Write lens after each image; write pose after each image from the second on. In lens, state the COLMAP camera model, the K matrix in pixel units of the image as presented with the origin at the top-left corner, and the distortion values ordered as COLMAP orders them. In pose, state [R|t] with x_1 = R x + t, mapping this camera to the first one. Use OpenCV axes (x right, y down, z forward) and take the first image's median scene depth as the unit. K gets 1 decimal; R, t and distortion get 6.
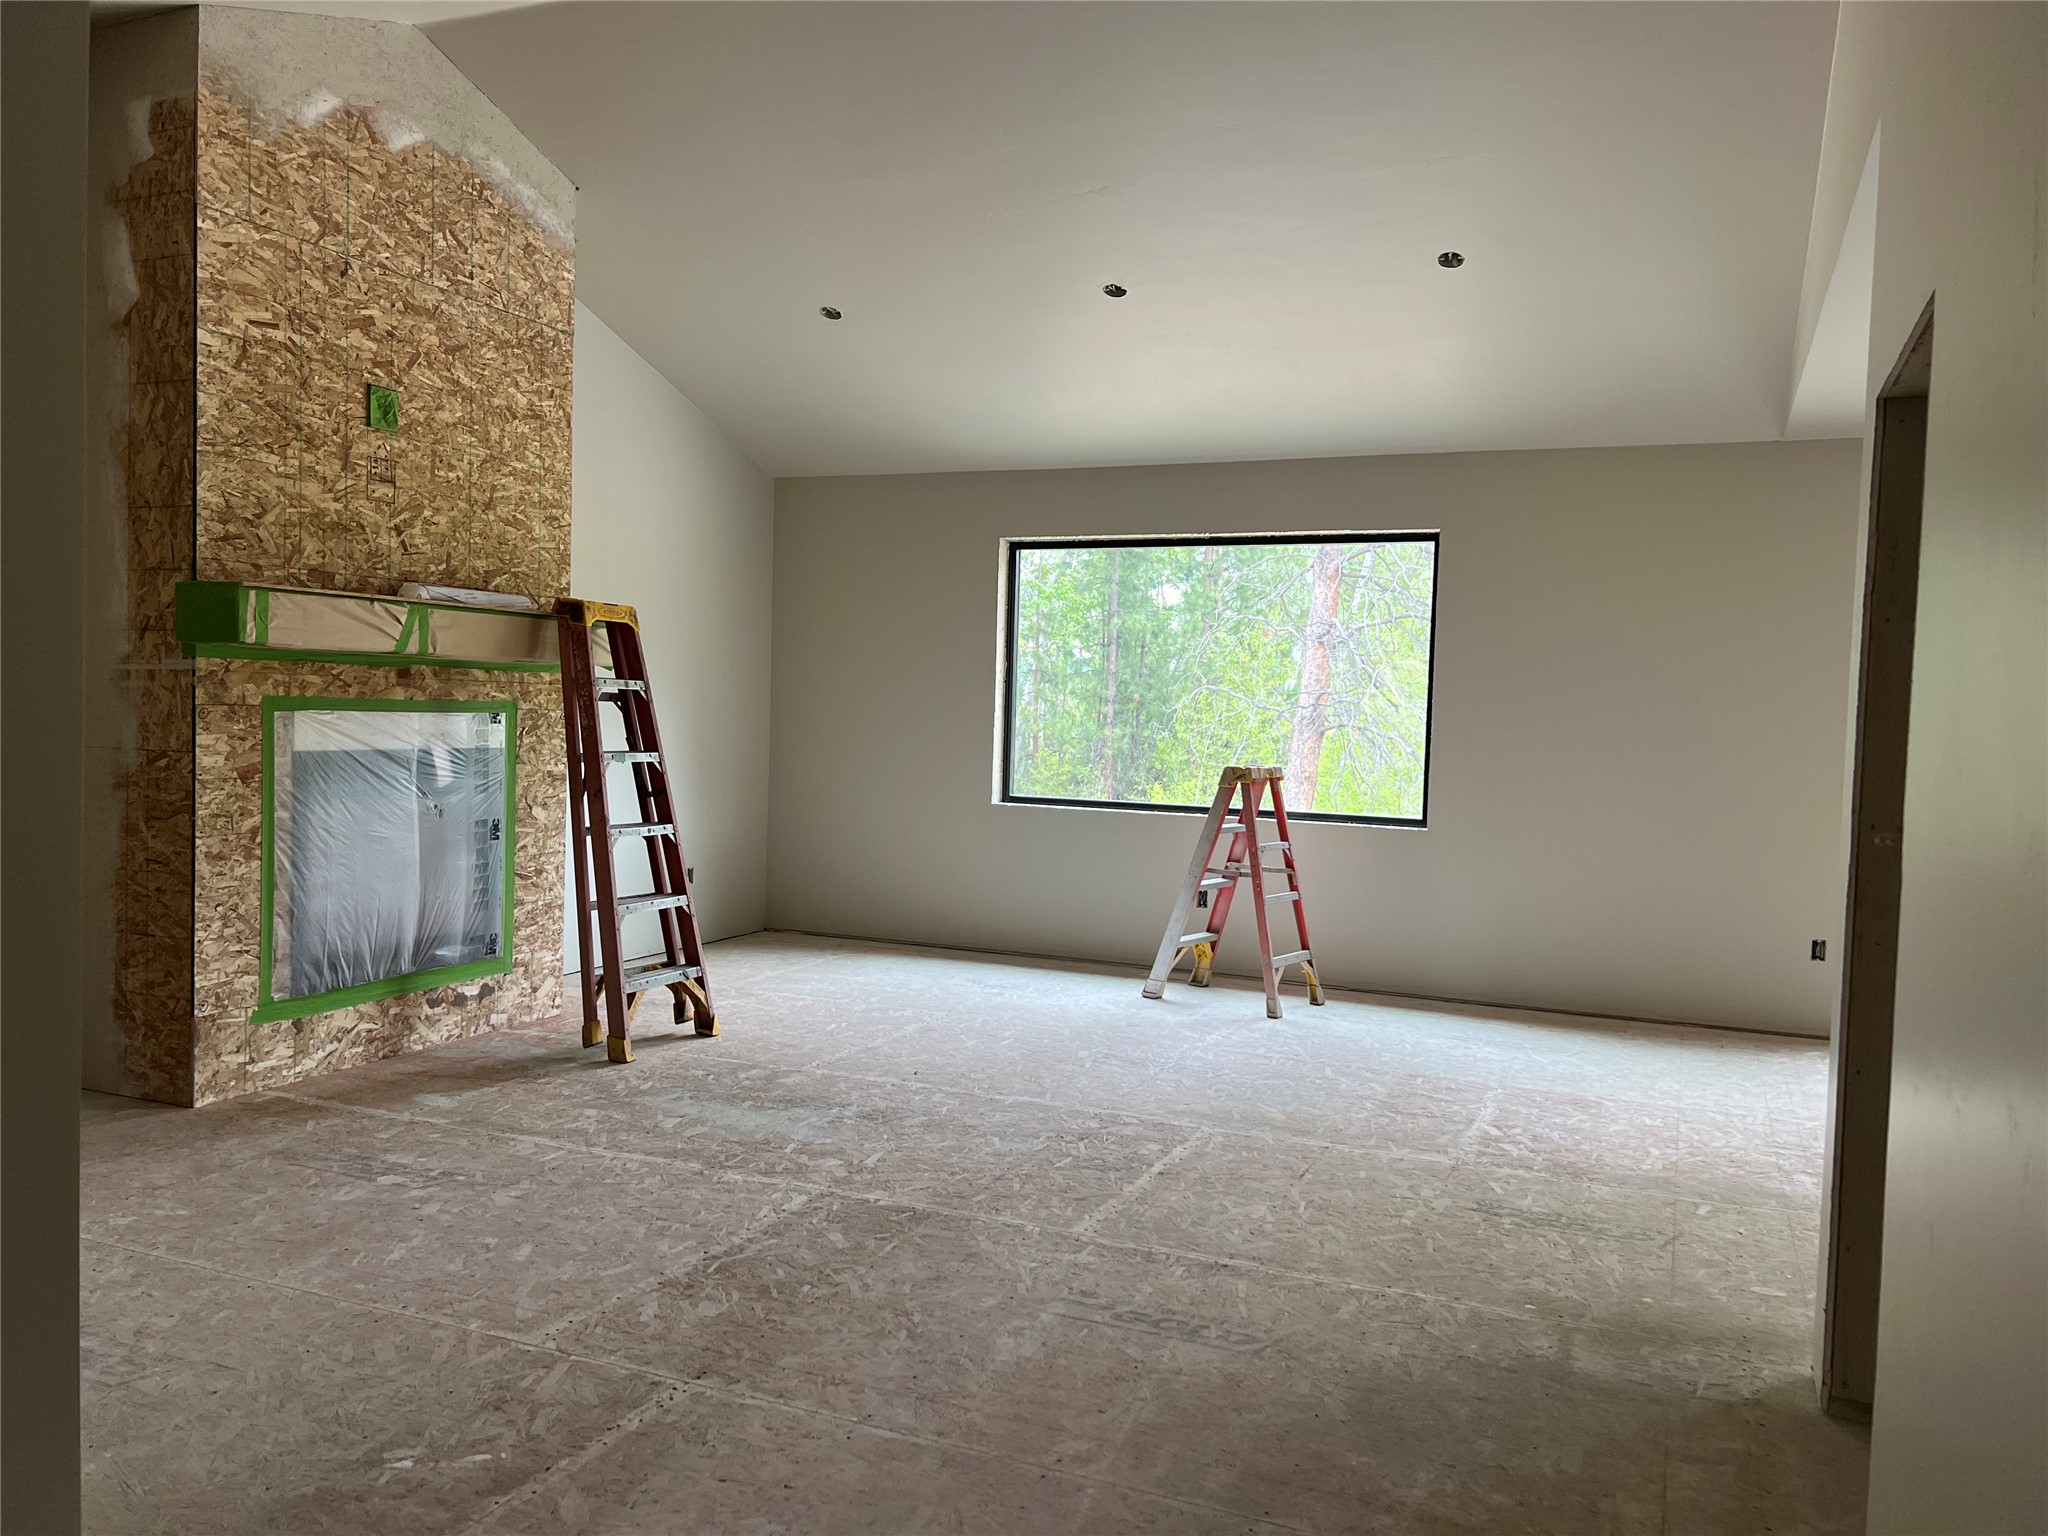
lens RADIAL K [[1532.3, 0, 1027.5], [0, 1532.3, 778.6], [0, 0, 1]] dist [0.031511, -0.004464]
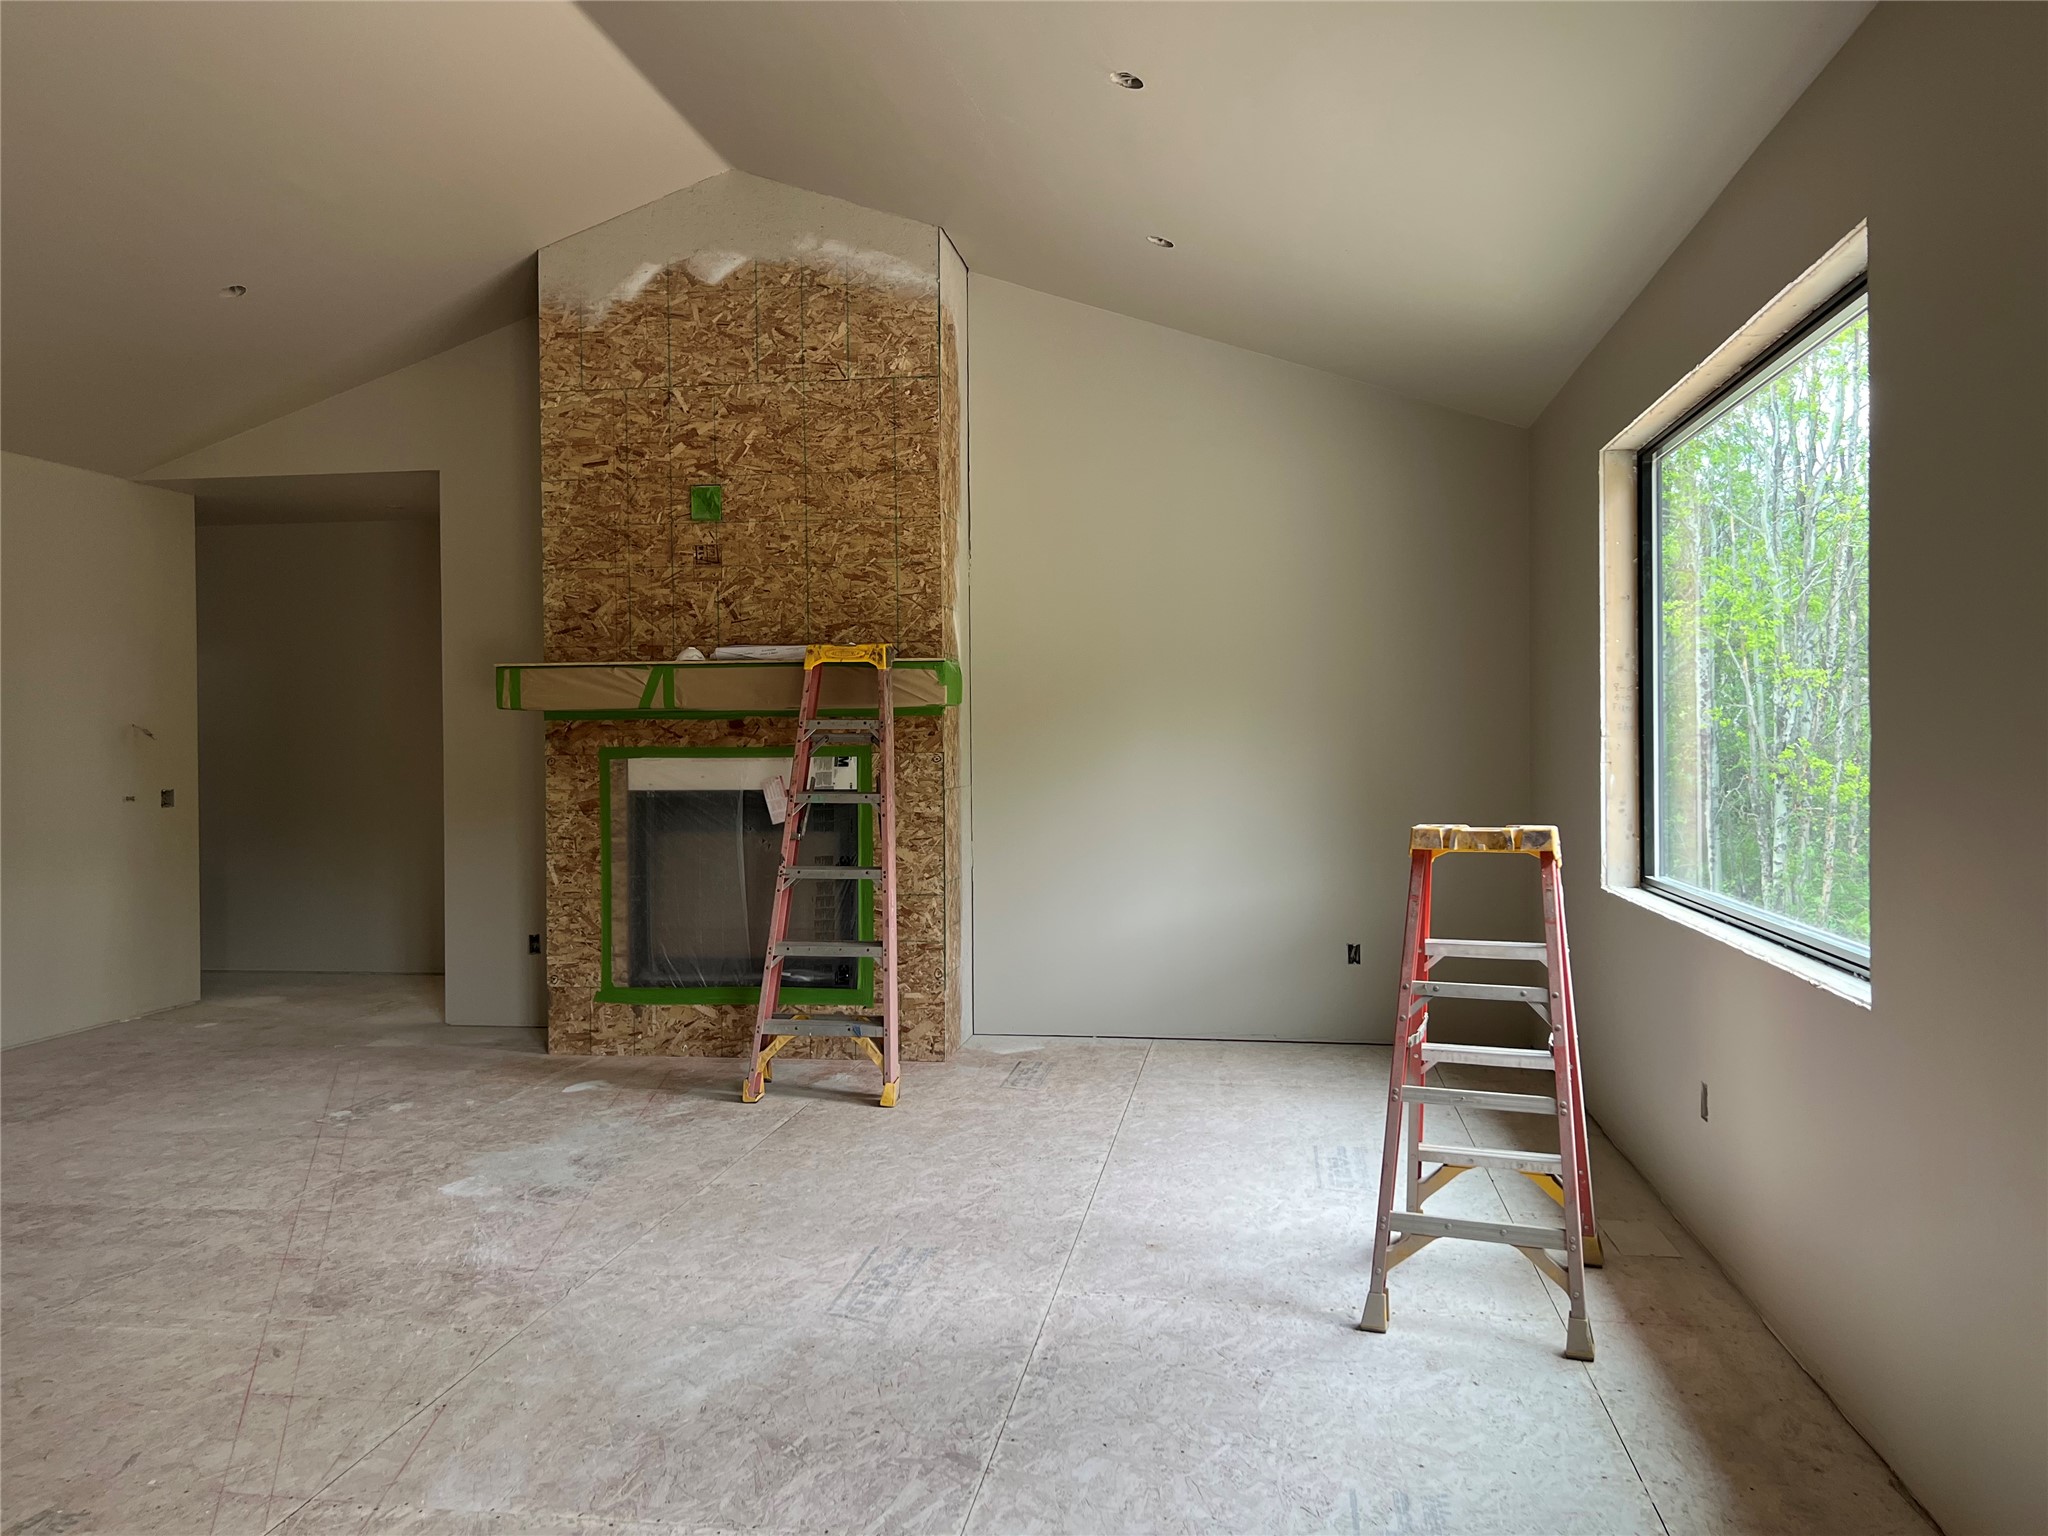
lens RADIAL K [[1519.7, 0, 1038.5], [0, 1519.7, 761.5], [0, 0, 1]] dist [0.179833, -0.519358]
pose [[0.255617, -0.020747, -0.966556, 0.805422], [-0.029428, 0.999139, -0.029229, -0.014187], [0.966330, 0.035915, 0.254786, 0.977227]]
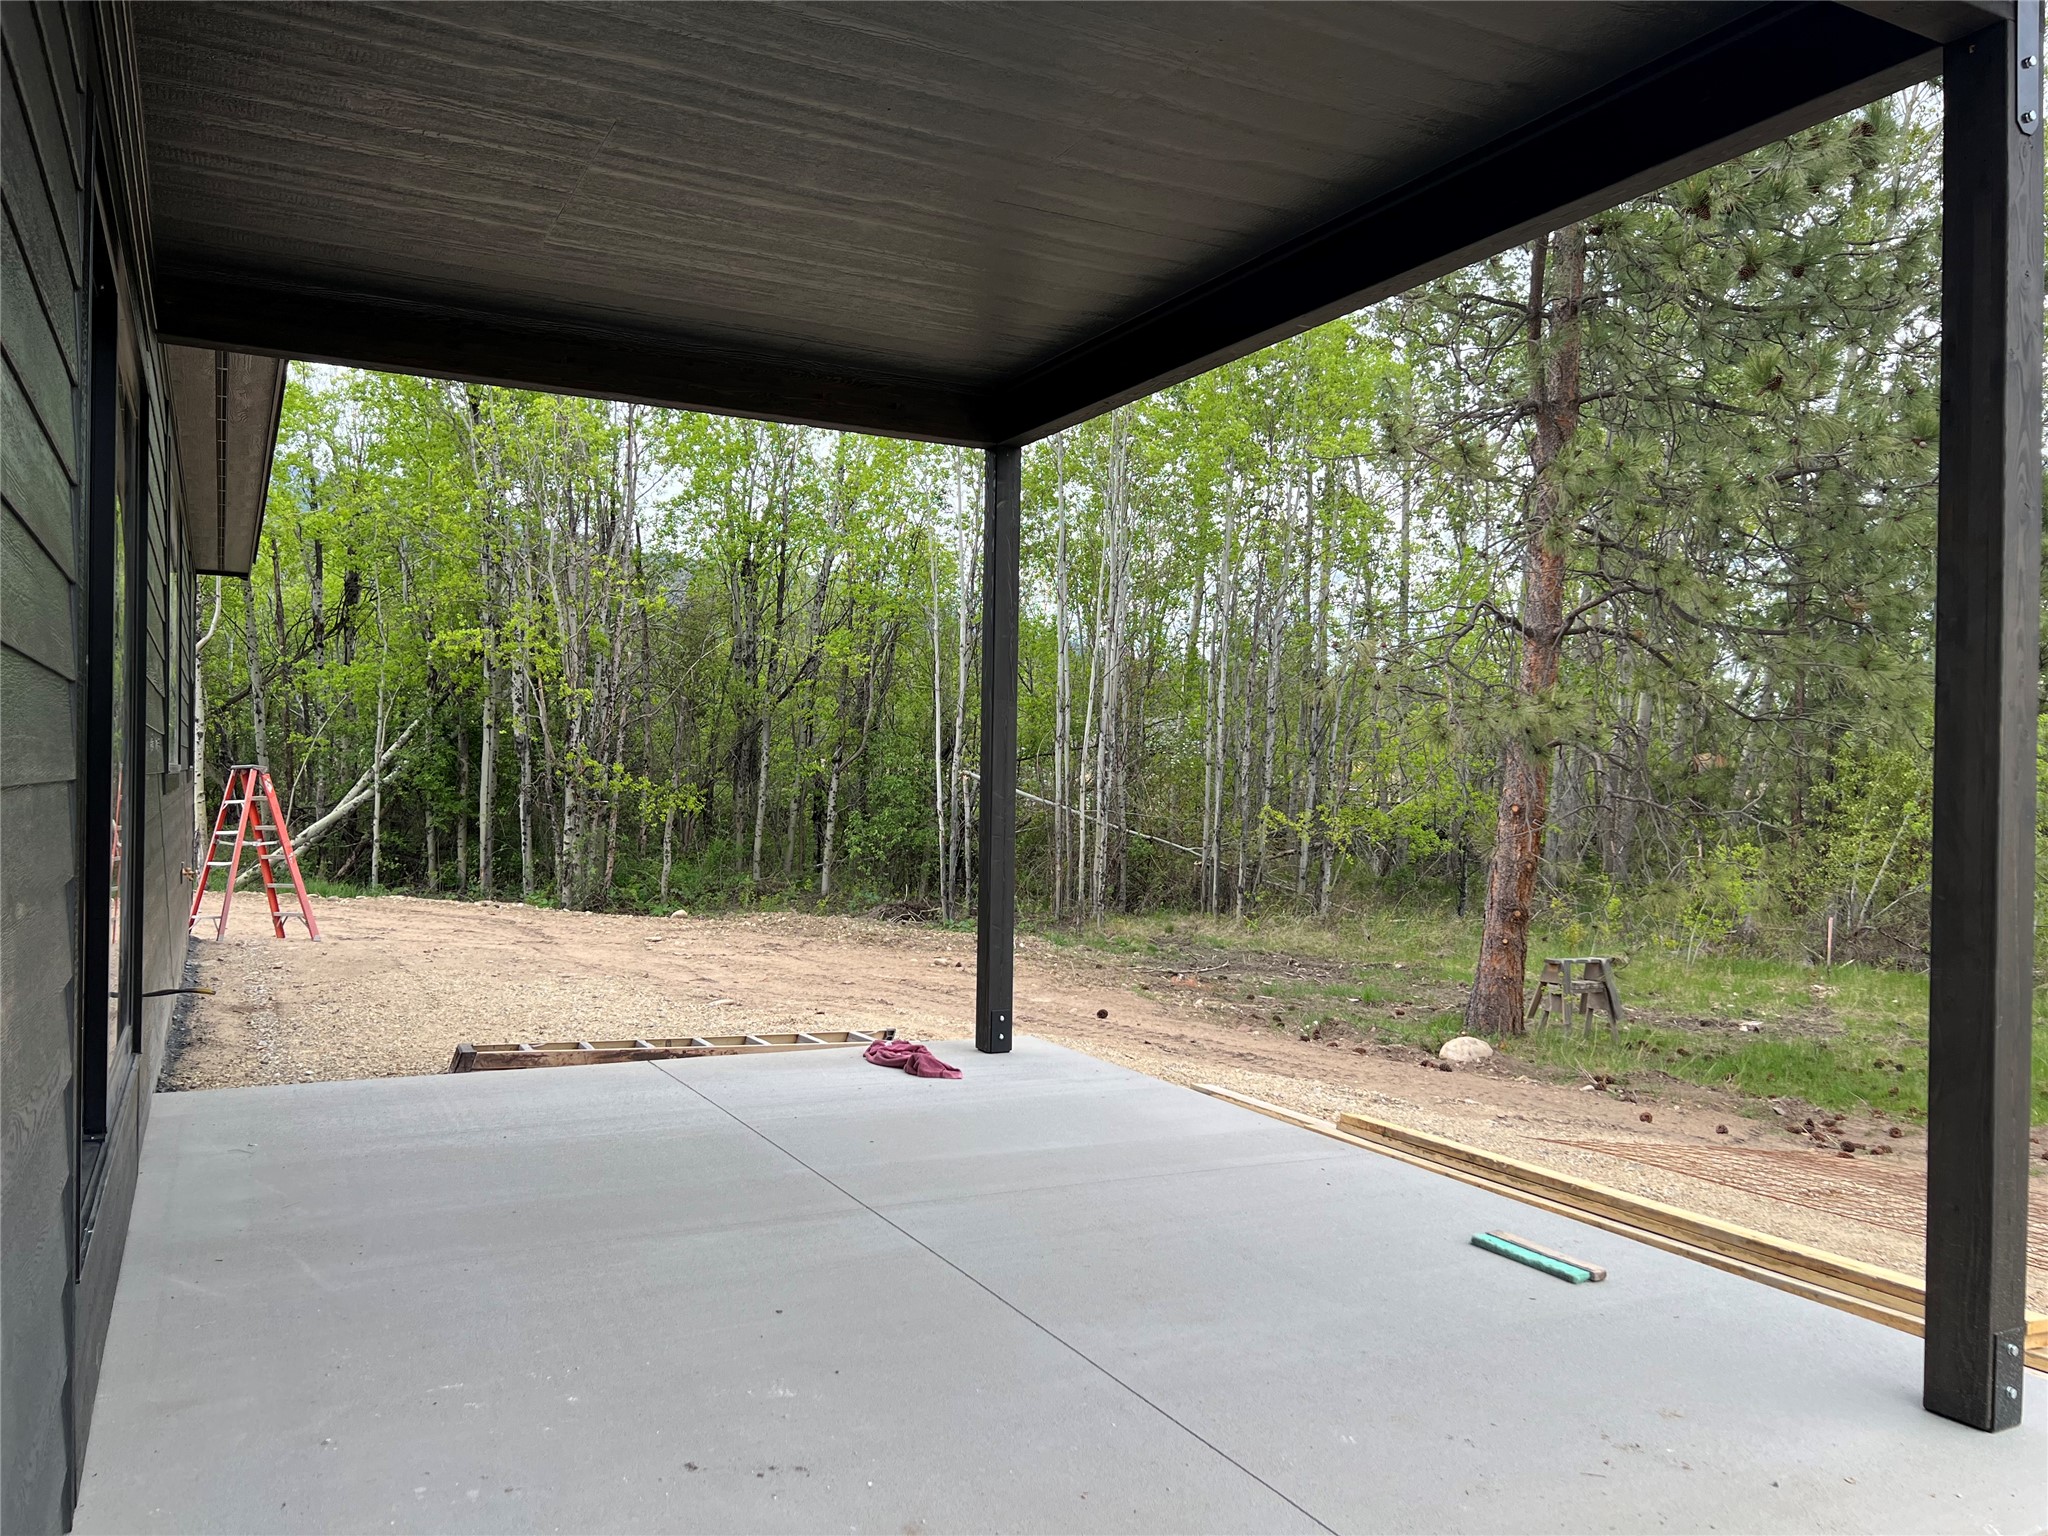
lens RADIAL K [[1548.2, 0, 1040.8], [0, 1548.2, 763.7], [0, 0, 1]] dist [0.044605, -0.052036]
pose [[0.779431, -0.025566, -0.625966, 1.732369], [-0.018621, 0.997780, -0.063937, 0.100719], [0.626211, 0.061490, 0.777225, 0.871508]]
